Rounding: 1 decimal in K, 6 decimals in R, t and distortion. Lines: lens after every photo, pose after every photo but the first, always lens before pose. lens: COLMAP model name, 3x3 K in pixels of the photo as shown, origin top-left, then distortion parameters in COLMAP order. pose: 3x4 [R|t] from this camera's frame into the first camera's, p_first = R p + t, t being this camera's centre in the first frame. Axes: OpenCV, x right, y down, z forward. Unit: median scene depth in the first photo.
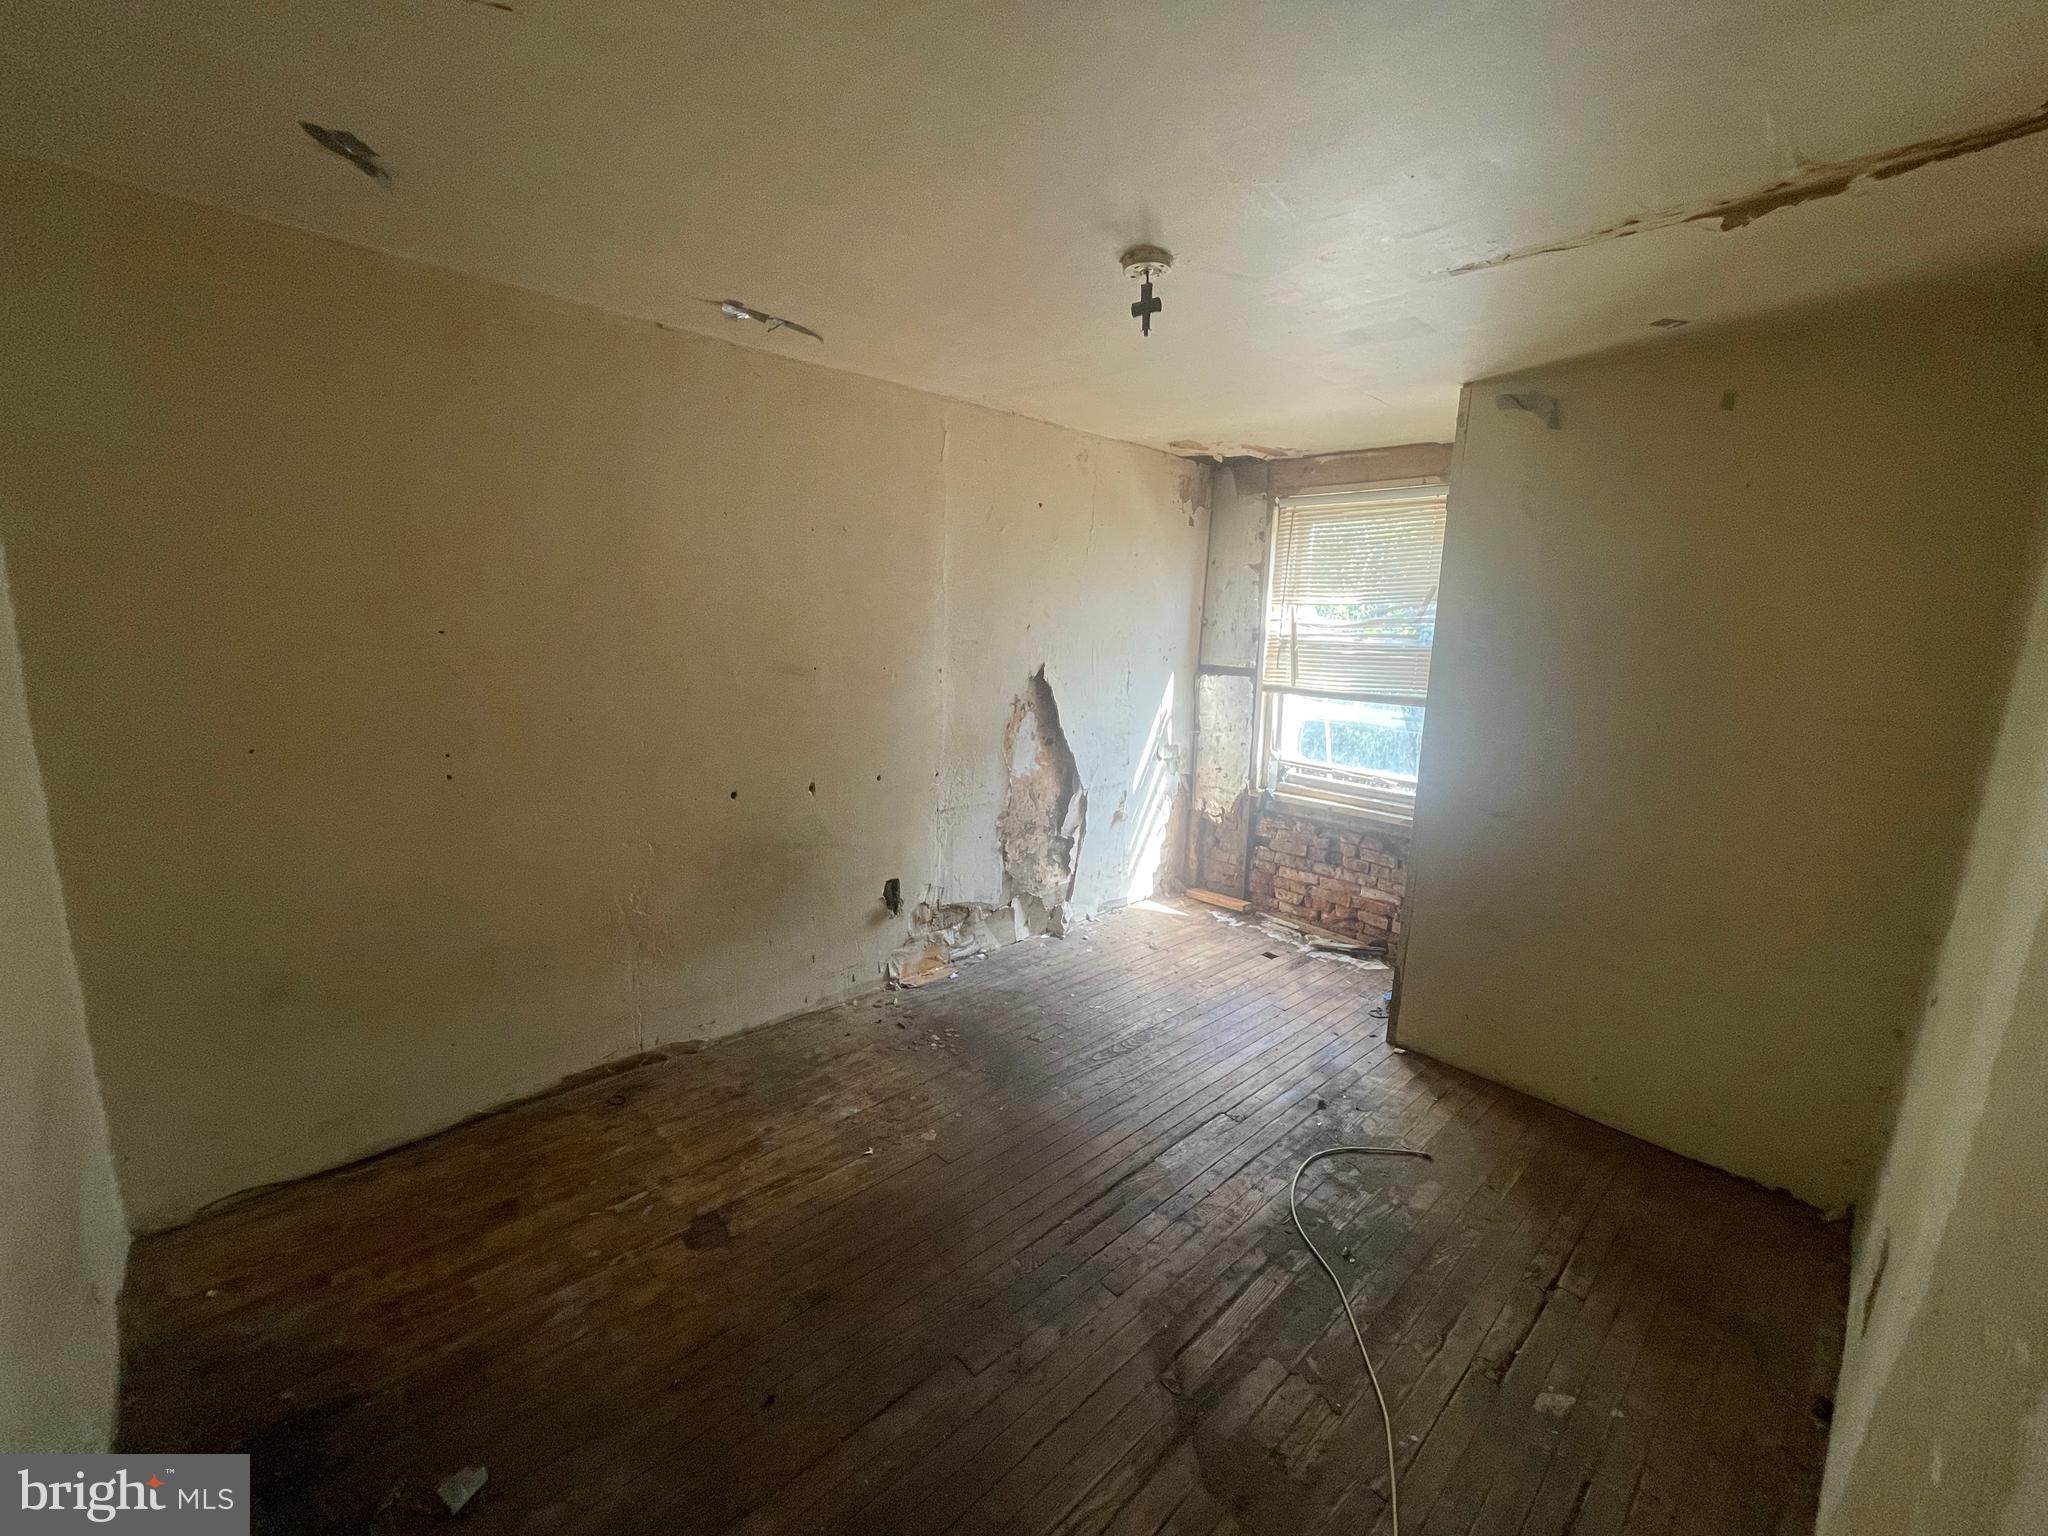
lens RADIAL K [[840.4, 0, 1015.9], [0, 840.4, 778.7], [0, 0, 1]] dist [0.000019, -0.000252]
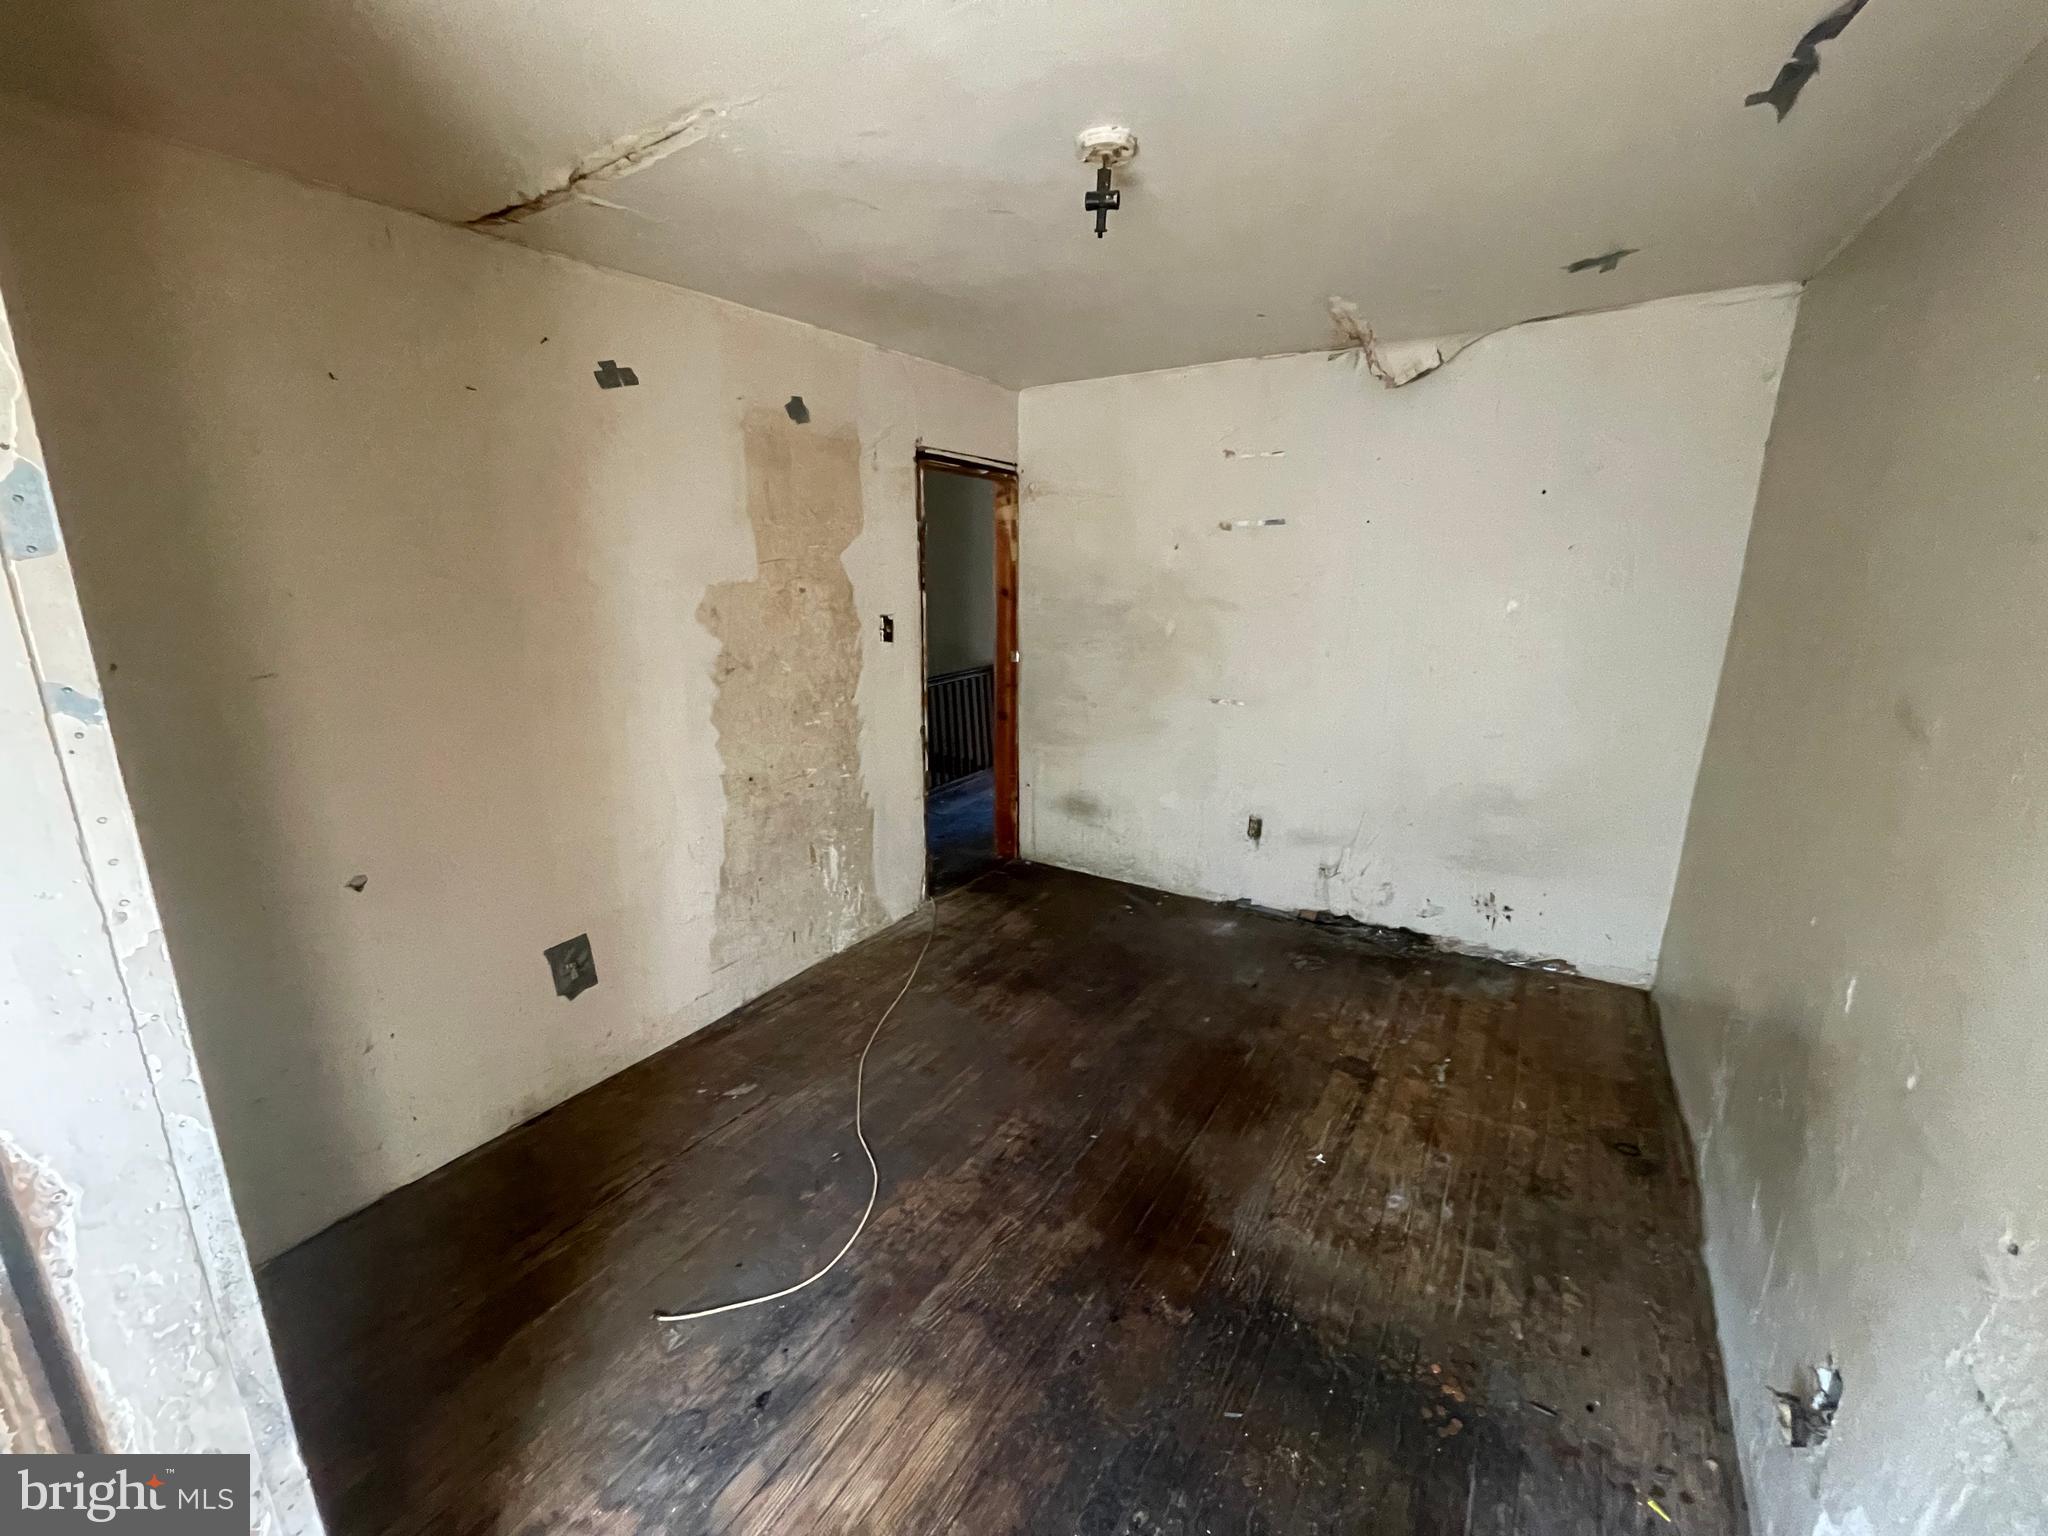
lens RADIAL K [[840.4, 0, 1015.9], [0, 840.4, 778.7], [0, 0, 1]] dist [0.000019, -0.000252]
pose [[-0.971608, 0.031845, -0.234444, 0.424910], [-0.074740, 0.898850, 0.431836, -0.371360], [0.224482, 0.437098, -0.870950, 1.844061]]
